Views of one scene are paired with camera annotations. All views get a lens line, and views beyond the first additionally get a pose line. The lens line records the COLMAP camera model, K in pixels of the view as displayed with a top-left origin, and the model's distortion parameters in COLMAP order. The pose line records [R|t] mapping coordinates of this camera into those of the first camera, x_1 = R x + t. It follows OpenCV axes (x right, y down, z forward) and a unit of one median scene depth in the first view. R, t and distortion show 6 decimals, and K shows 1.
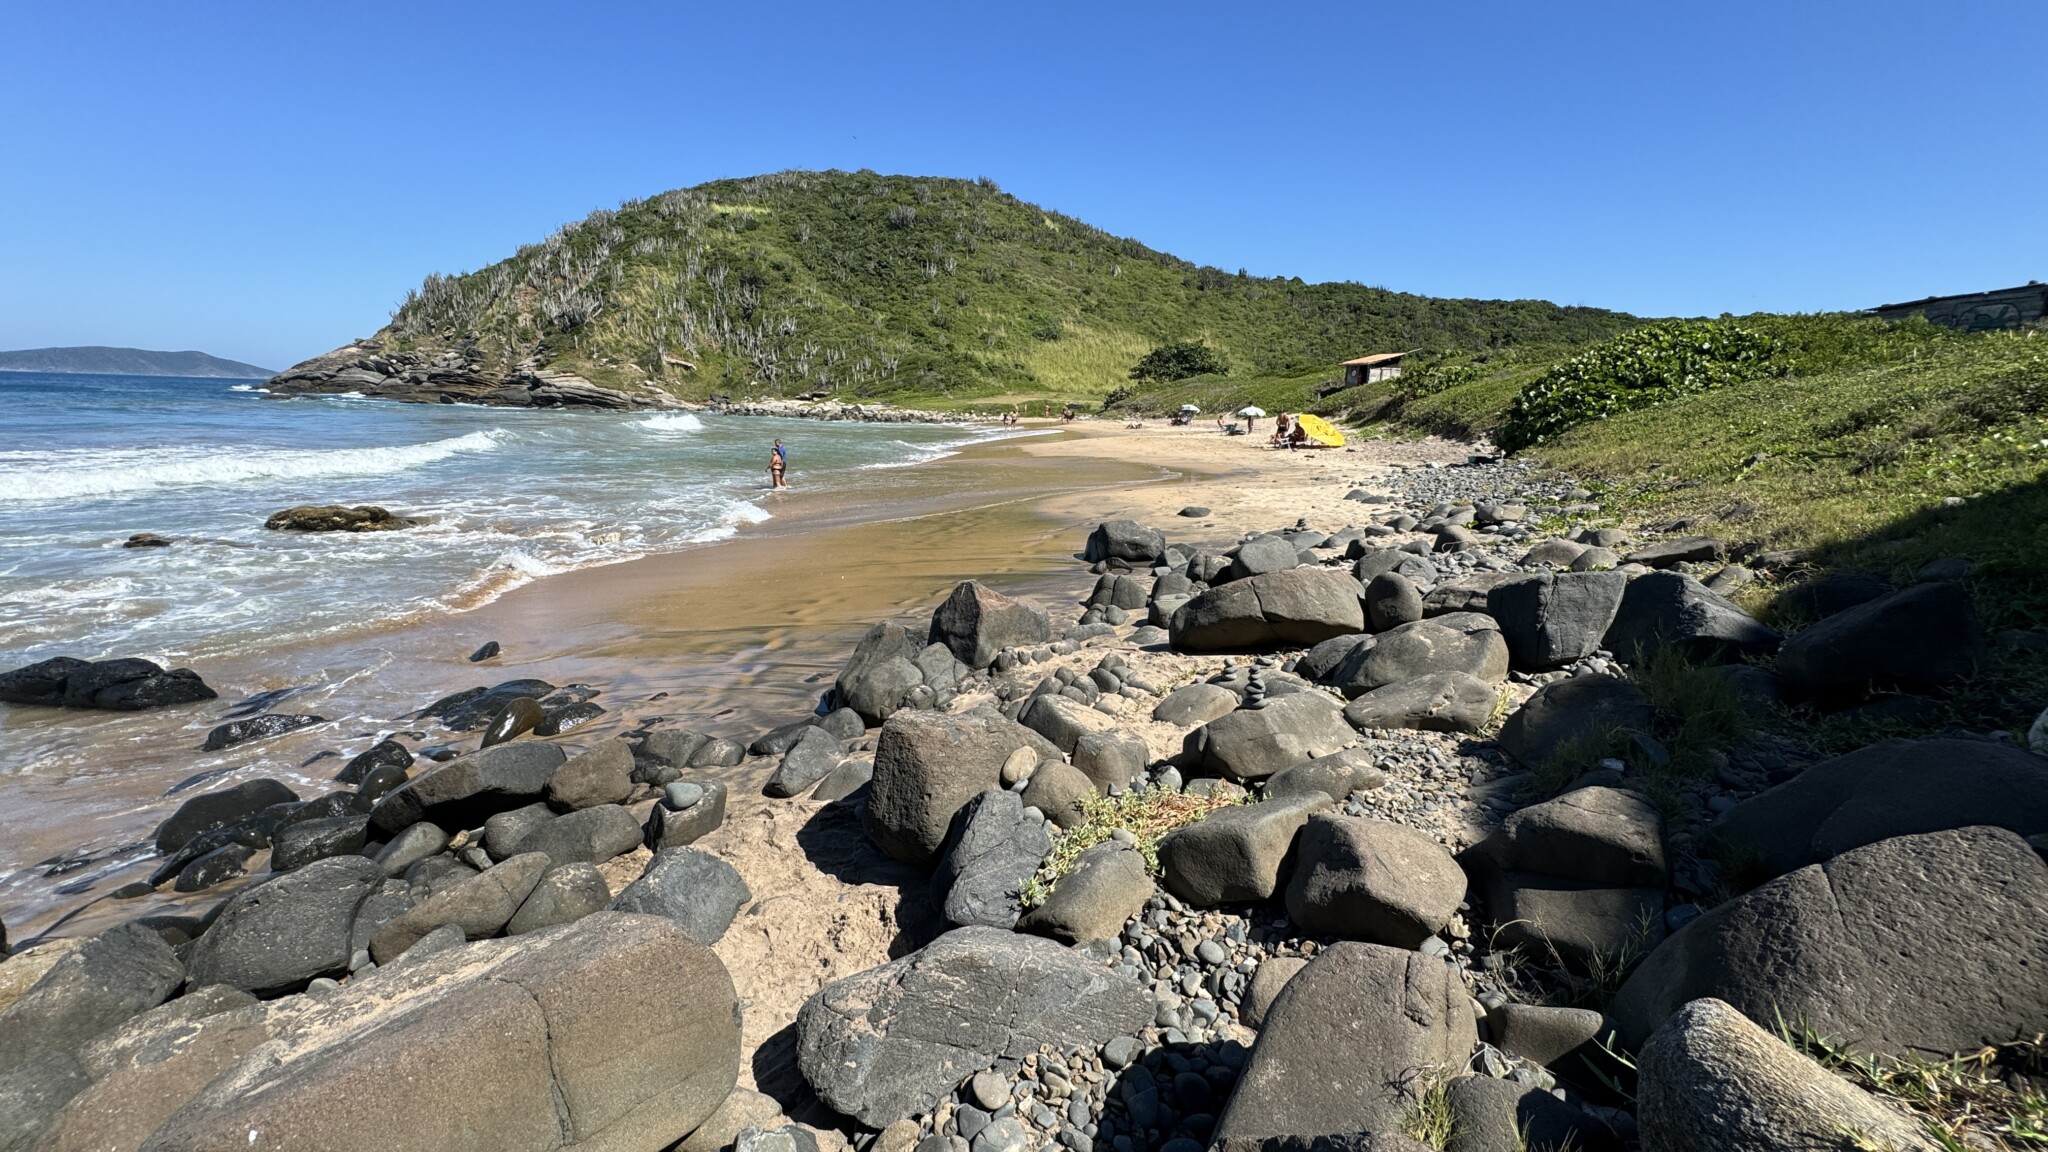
lens RADIAL K [[821.6, 0, 1024.0], [0, 821.6, 576.0], [0, 0, 1]] dist [-0.002581, 0.000503]
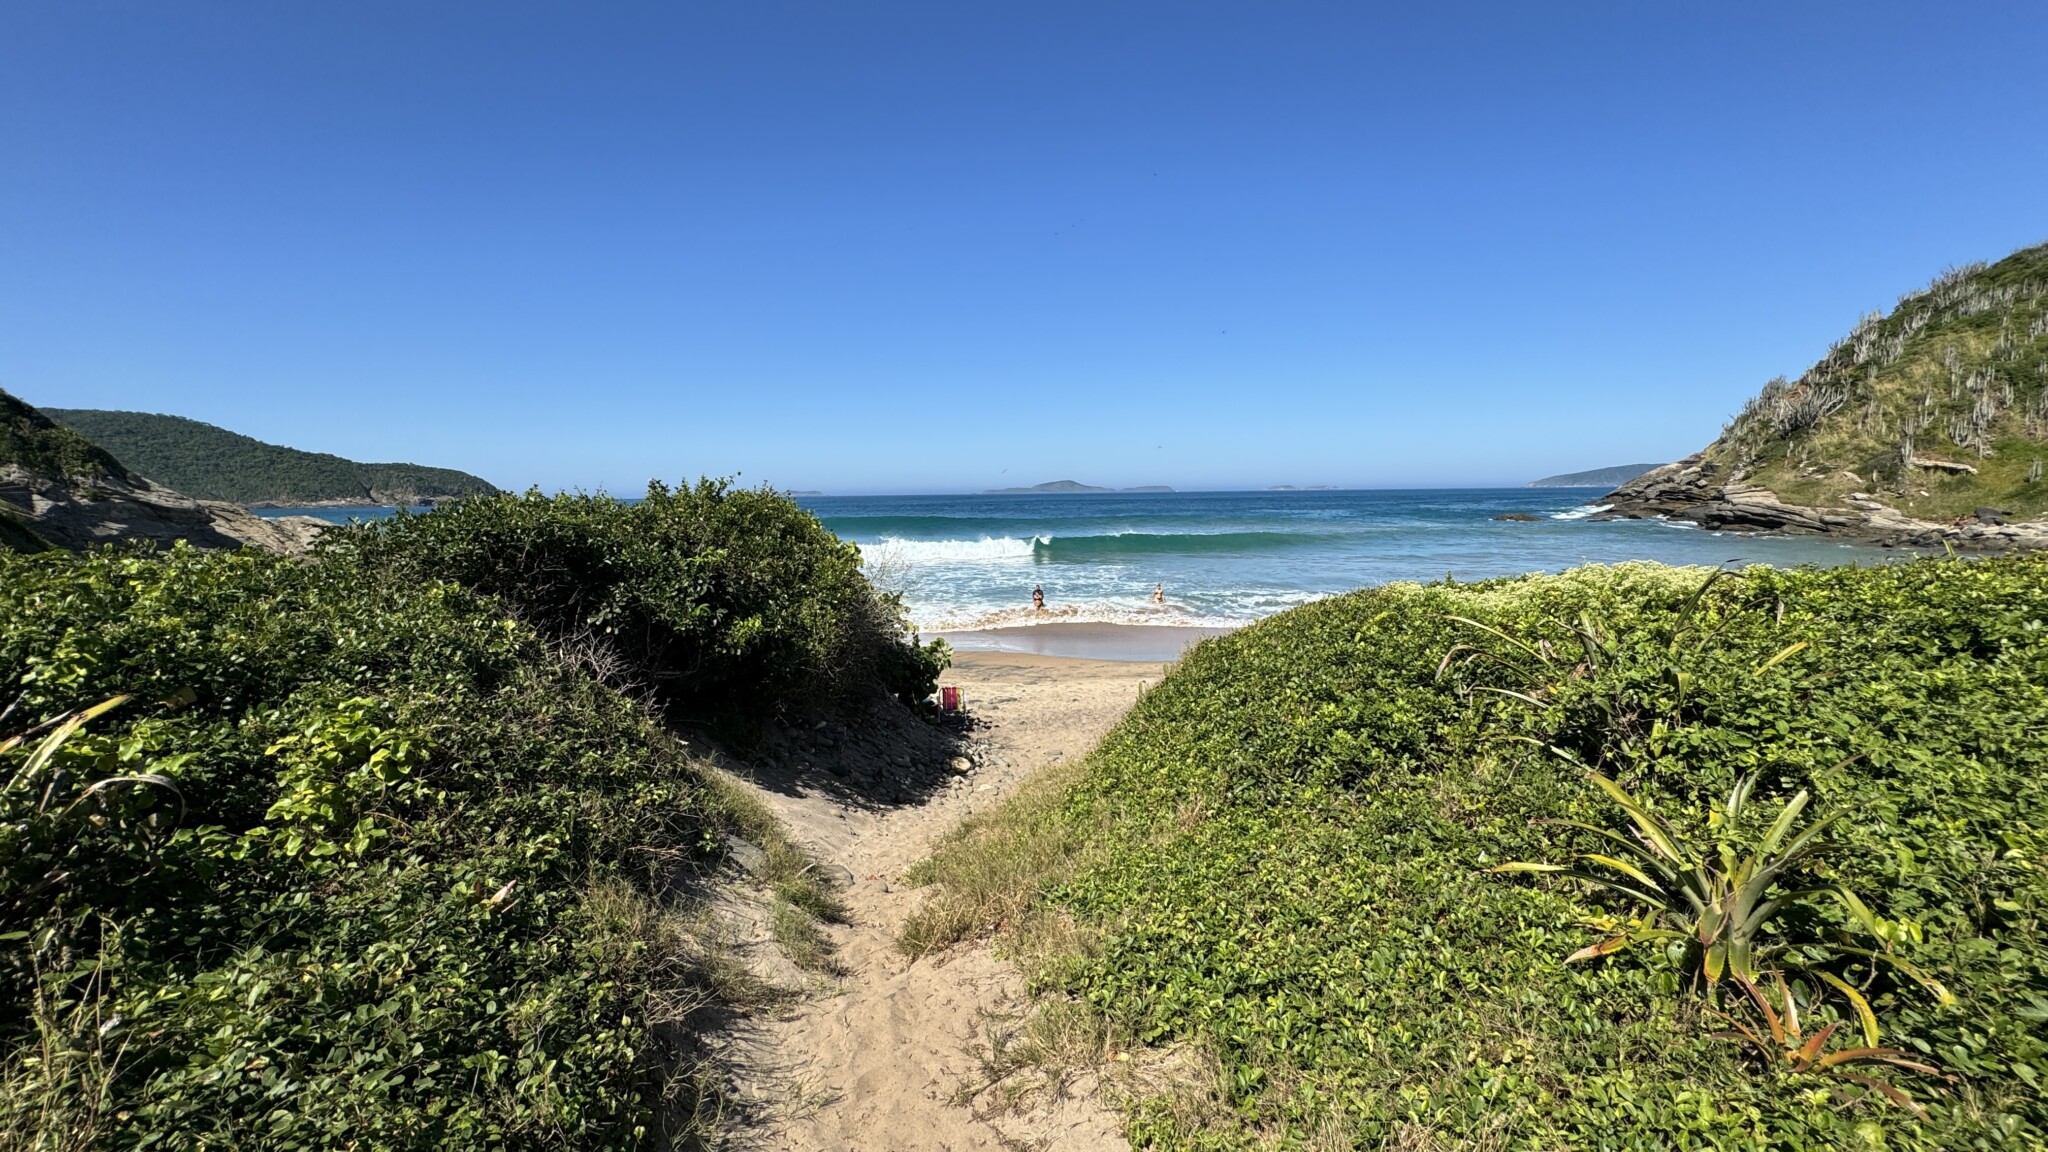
lens RADIAL K [[816.9, 0, 1024.0], [0, 816.9, 576.0], [0, 0, 1]] dist [-0.002028, 0.000285]
pose [[0.092572, 0.068748, -0.993330, 0.174767], [-0.192426, 0.980042, 0.049896, -0.043104], [0.976935, 0.186524, 0.103953, 0.152188]]
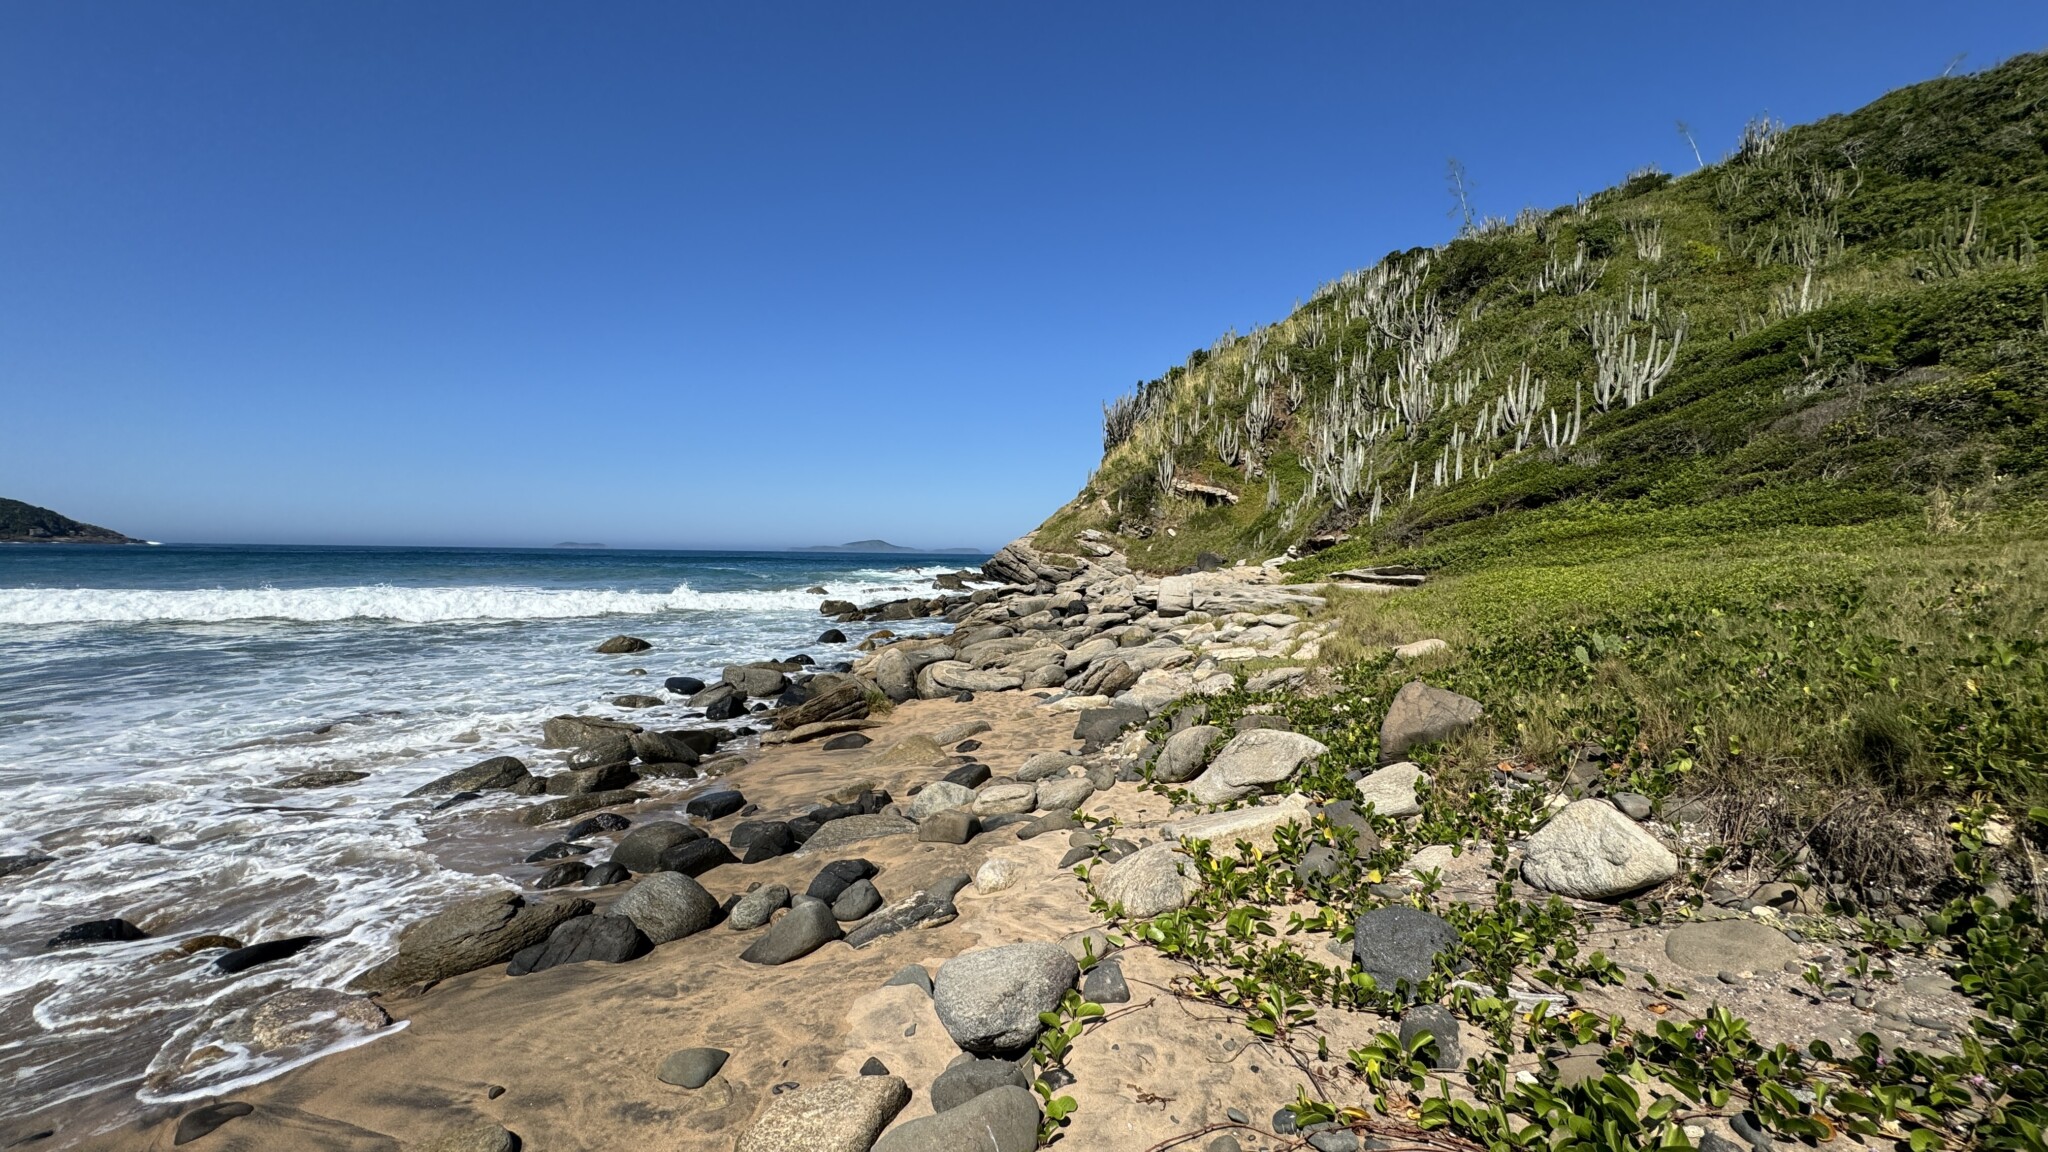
lens RADIAL K [[816.9, 0, 1024.0], [0, 816.9, 576.0], [0, 0, 1]] dist [-0.002028, 0.000285]
pose [[0.313535, -0.001591, -0.949575, -0.018626], [-0.202473, 0.976890, -0.068490, -0.137838], [0.927739, 0.213737, 0.305967, 0.662257]]
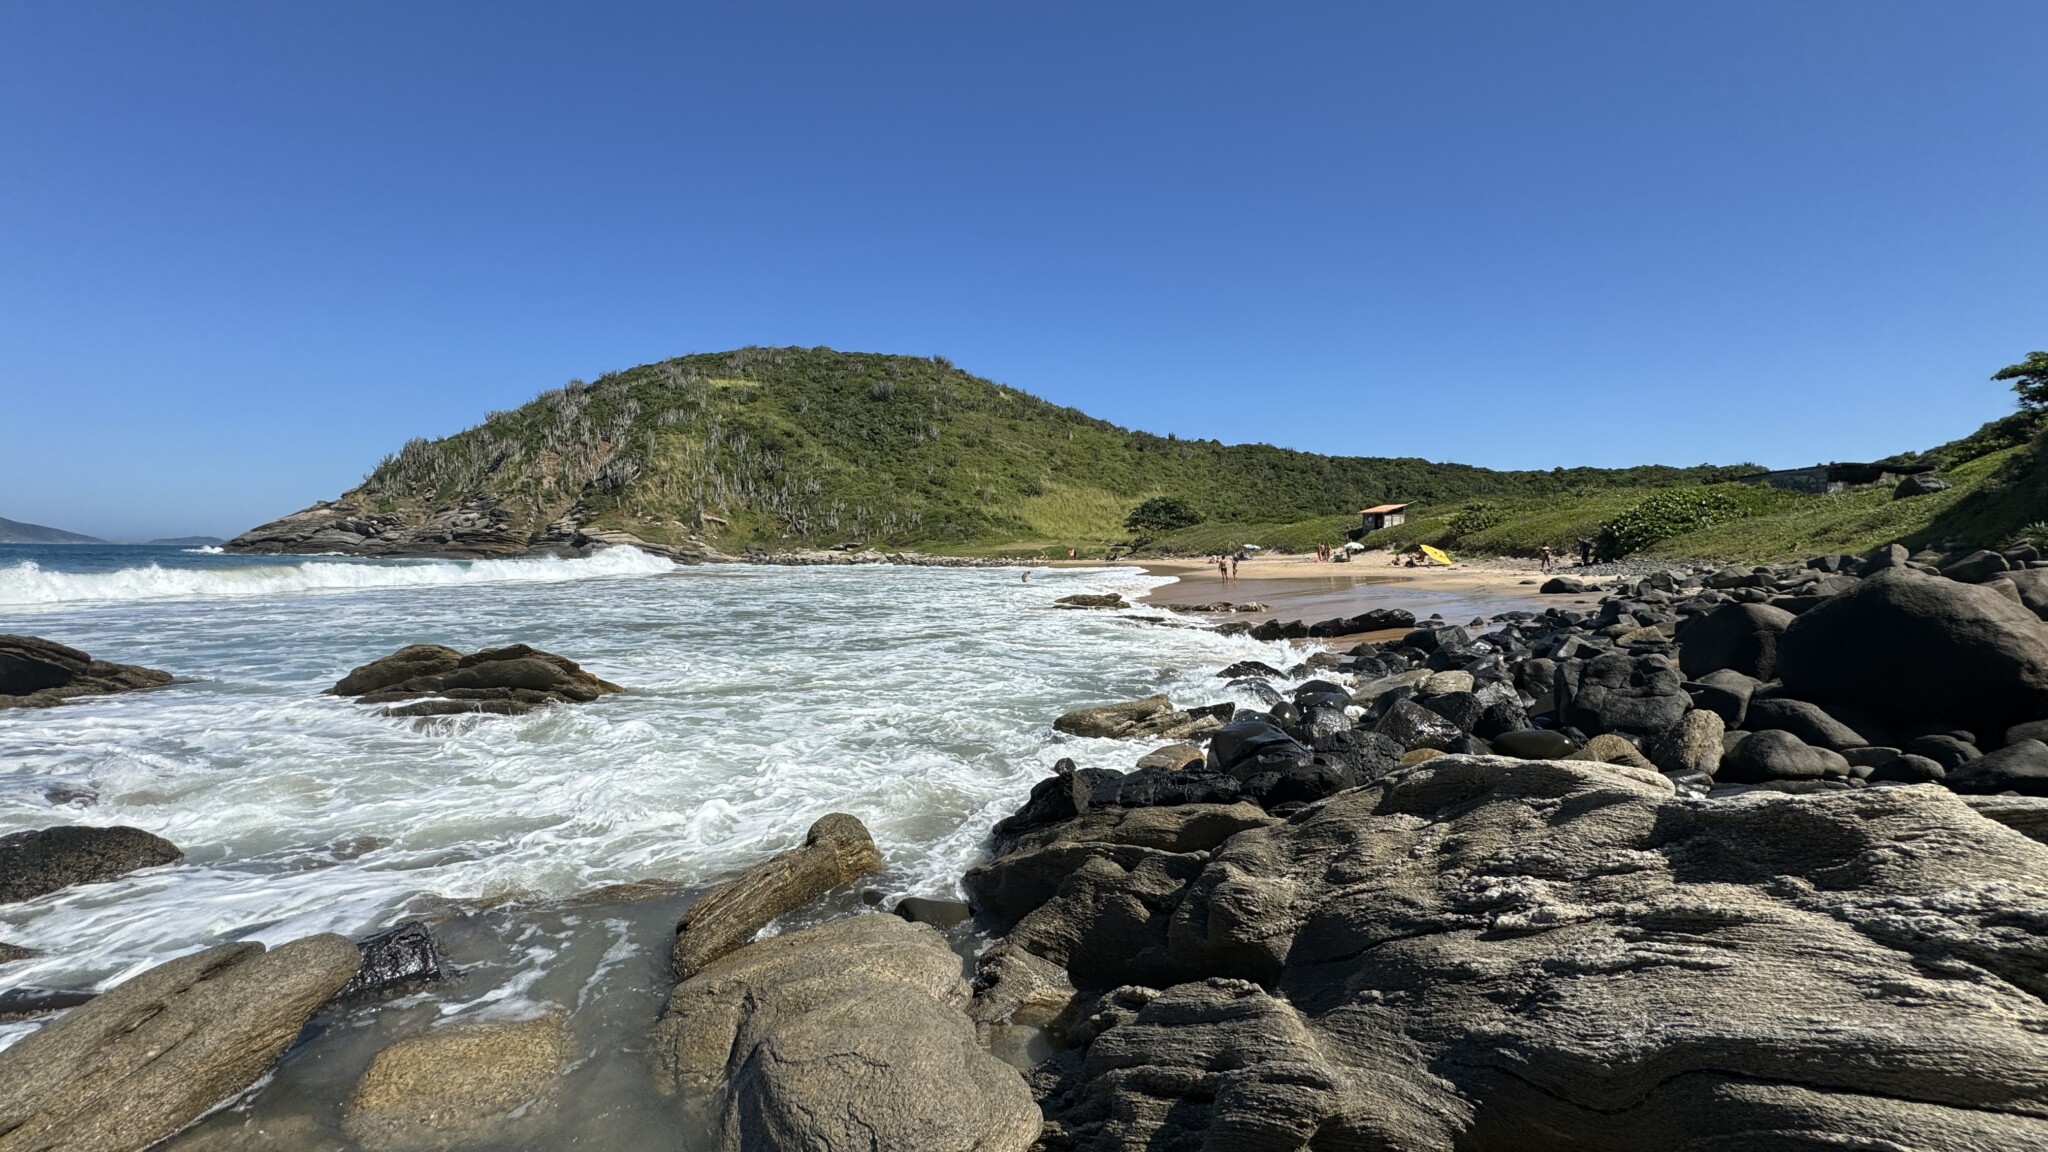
lens RADIAL K [[821.6, 0, 1024.0], [0, 821.6, 576.0], [0, 0, 1]] dist [-0.002581, 0.000503]
pose [[0.991152, -0.023793, 0.130581, -0.132401], [0.046635, 0.983503, -0.174776, 0.021015], [-0.124269, 0.179319, 0.975911, -0.088969]]
